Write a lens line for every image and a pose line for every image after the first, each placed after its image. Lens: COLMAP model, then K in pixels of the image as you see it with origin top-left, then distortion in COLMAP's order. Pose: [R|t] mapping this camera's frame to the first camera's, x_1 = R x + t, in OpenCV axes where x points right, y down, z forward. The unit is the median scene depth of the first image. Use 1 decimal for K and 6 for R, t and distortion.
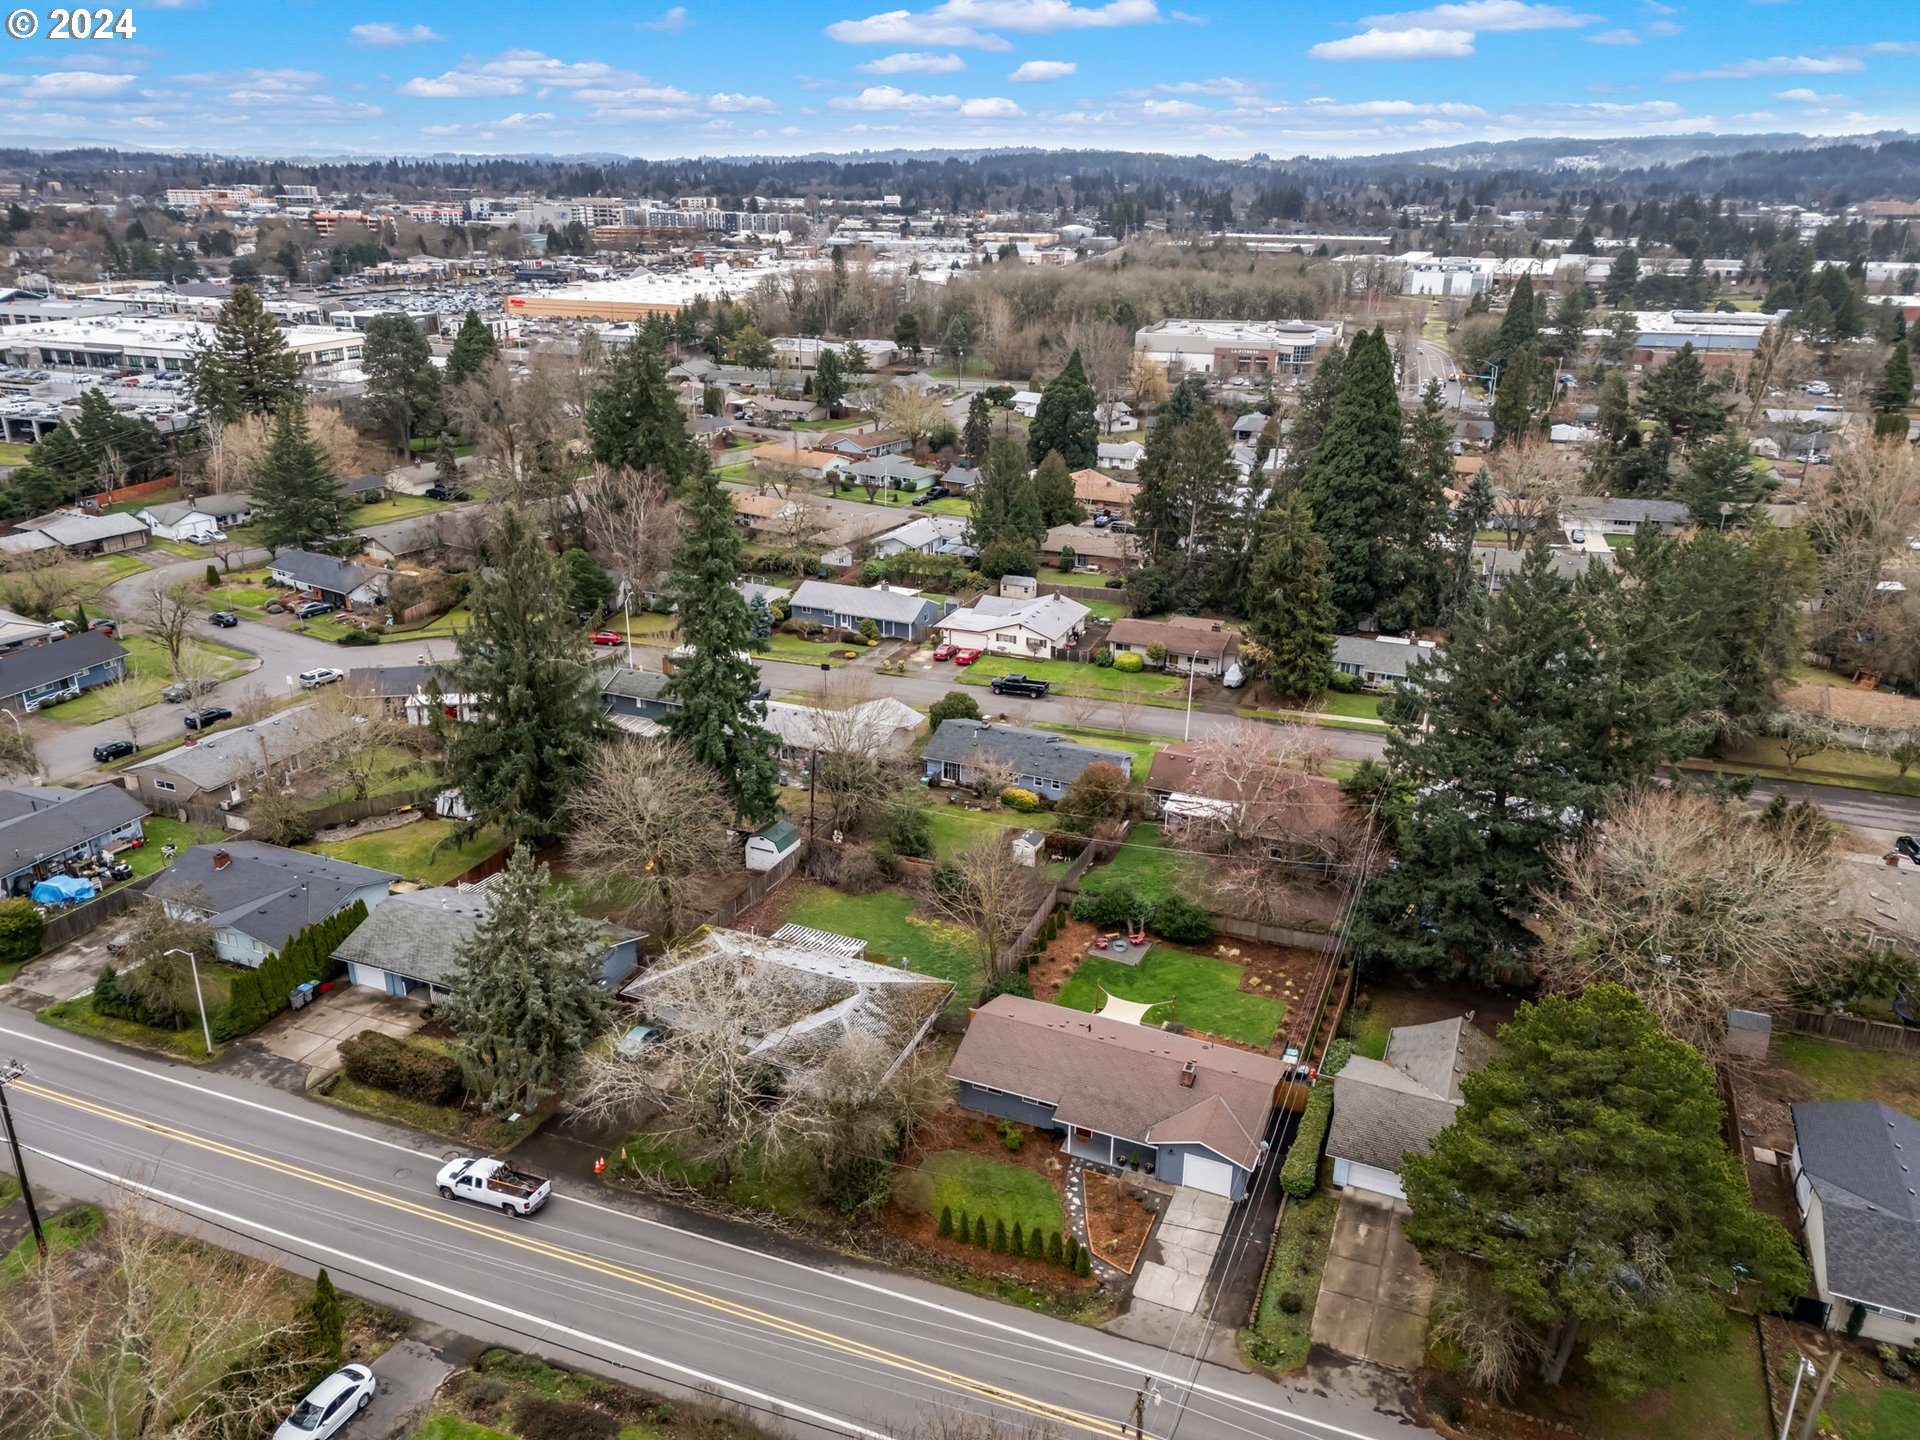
lens RADIAL K [[1397.6, 0, 960.0], [0, 1397.6, 720.0], [0, 0, 1]] dist [0.097524, -0.097991]
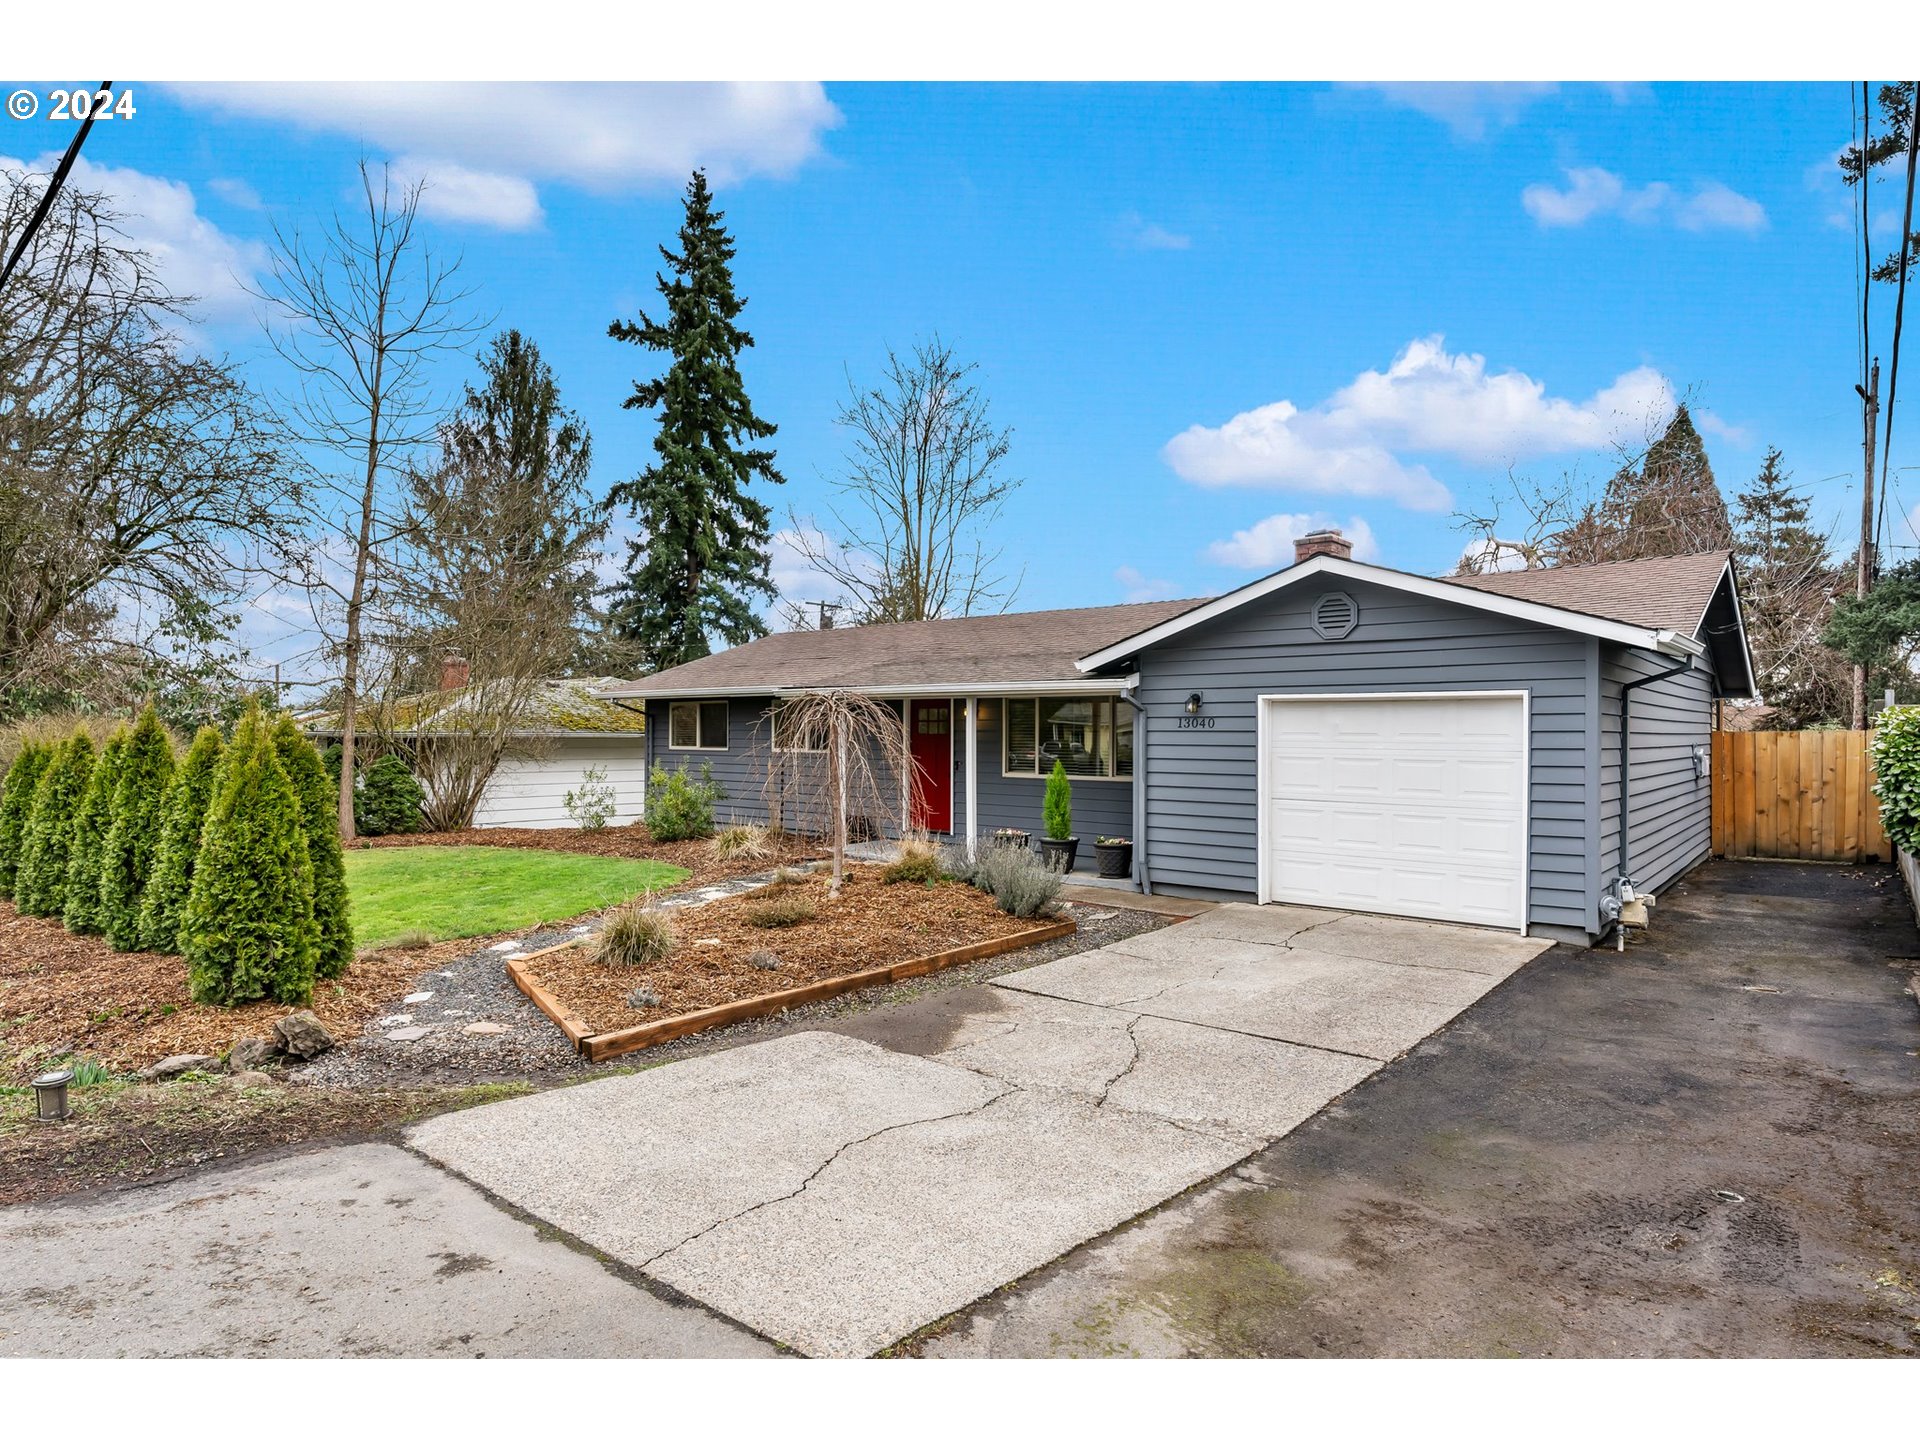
lens RADIAL K [[1052.0, 0, 954.3], [0, 1052.0, 736.5], [0, 0, 1]] dist [-0.007777, 0.001622]
pose [[0.952334, -0.012418, -0.304806, 0.128461], [-0.098426, 0.933227, -0.345542, 0.288062], [0.288744, 0.359072, 0.887521, 0.672480]]
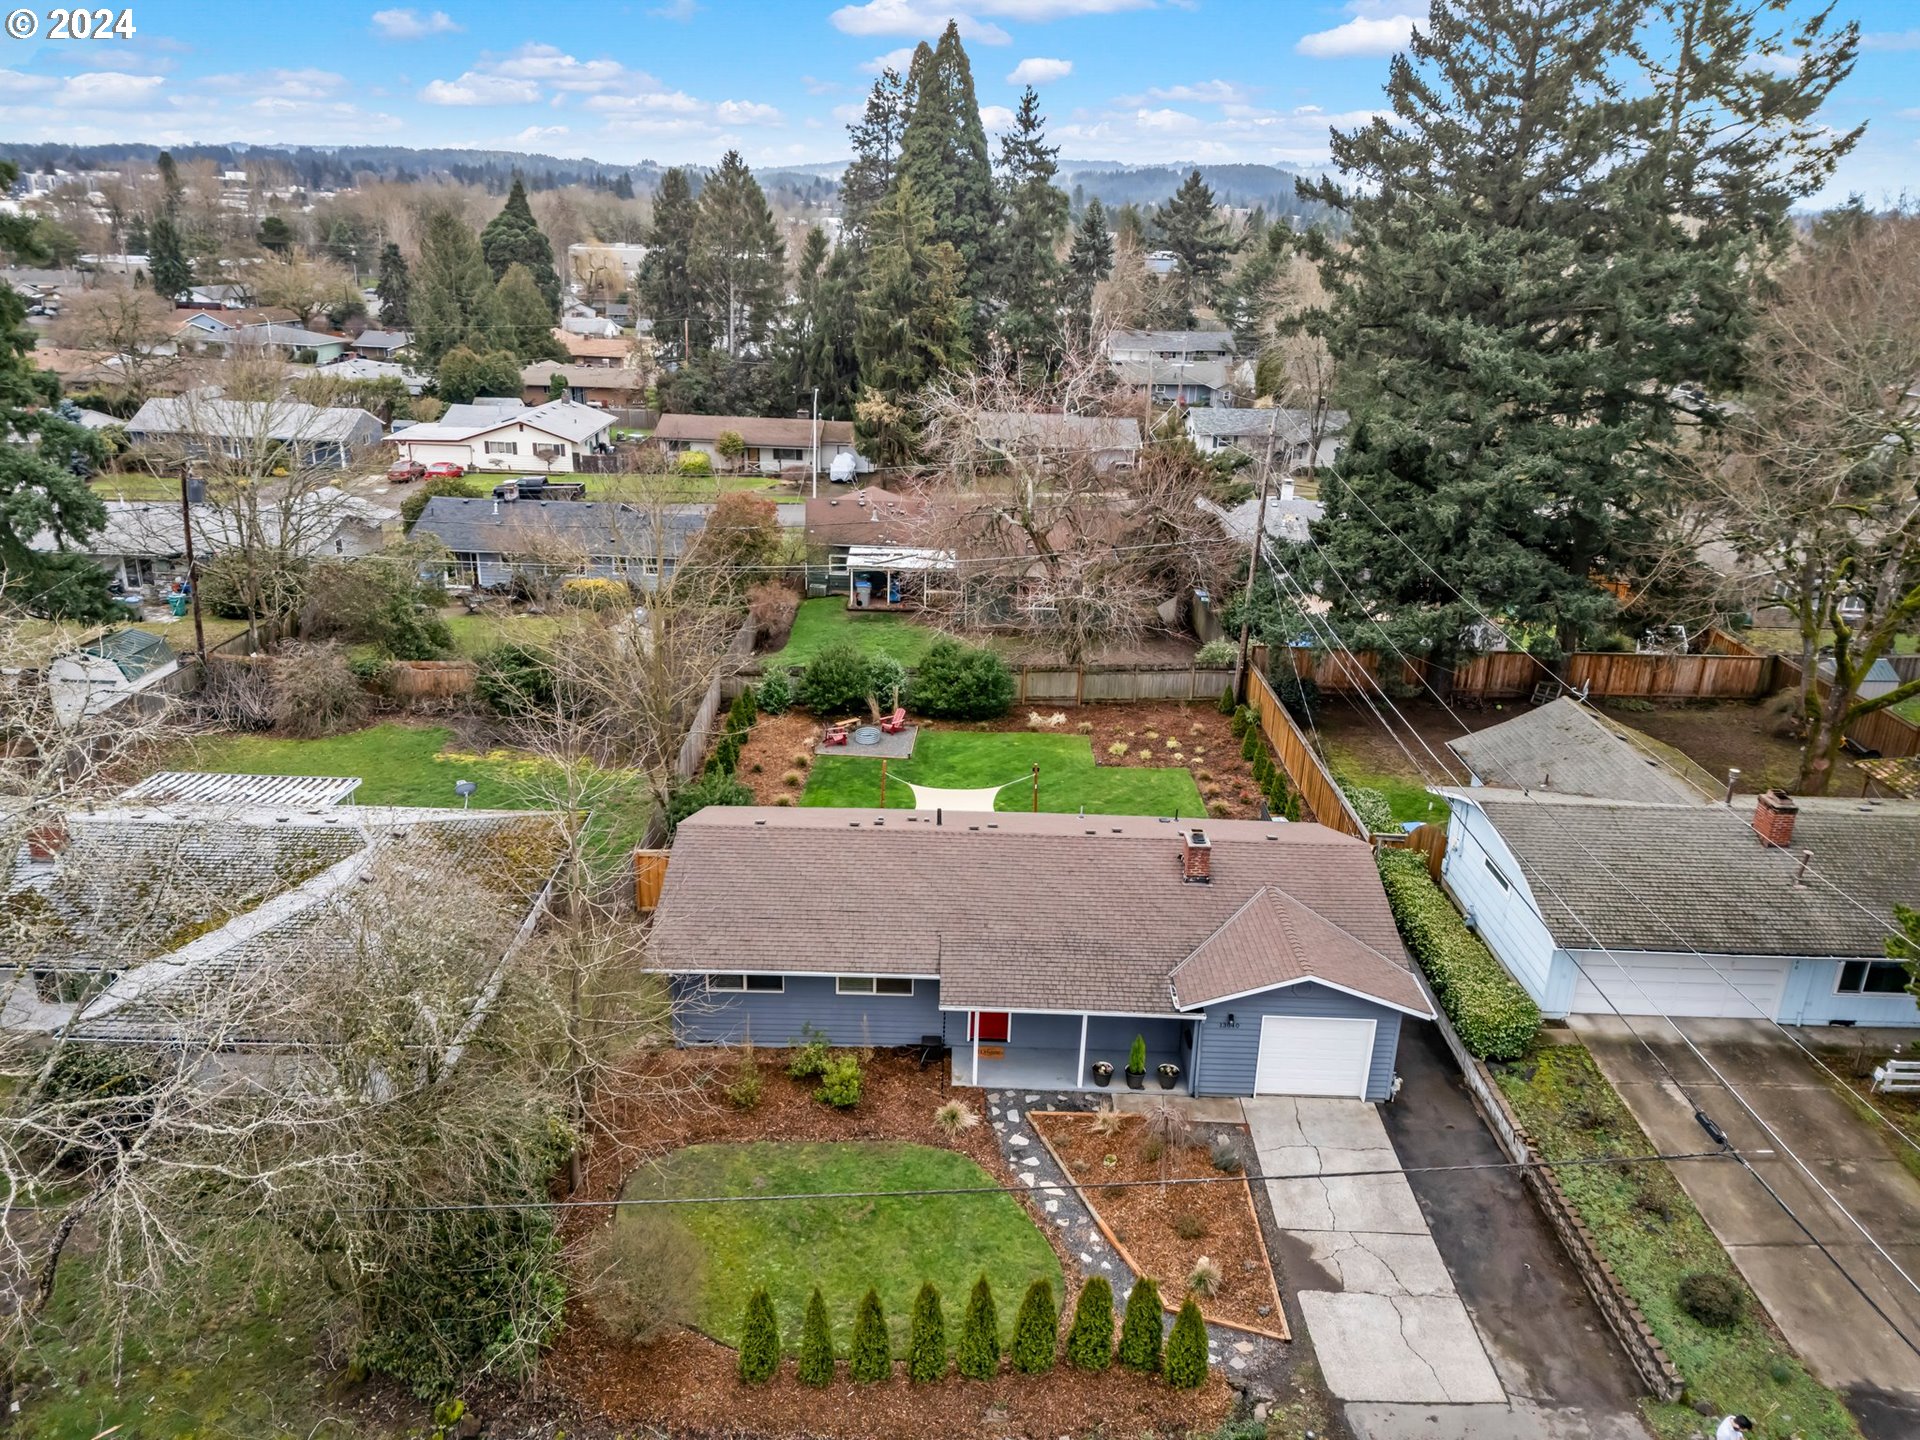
lens RADIAL K [[1397.6, 0, 960.0], [0, 1397.6, 720.0], [0, 0, 1]] dist [0.097524, -0.097991]
pose [[0.921042, -0.116120, 0.371749, -0.056551], [0.119843, 0.992706, 0.013162, 0.158145], [-0.370566, 0.032428, 0.928240, 0.499183]]
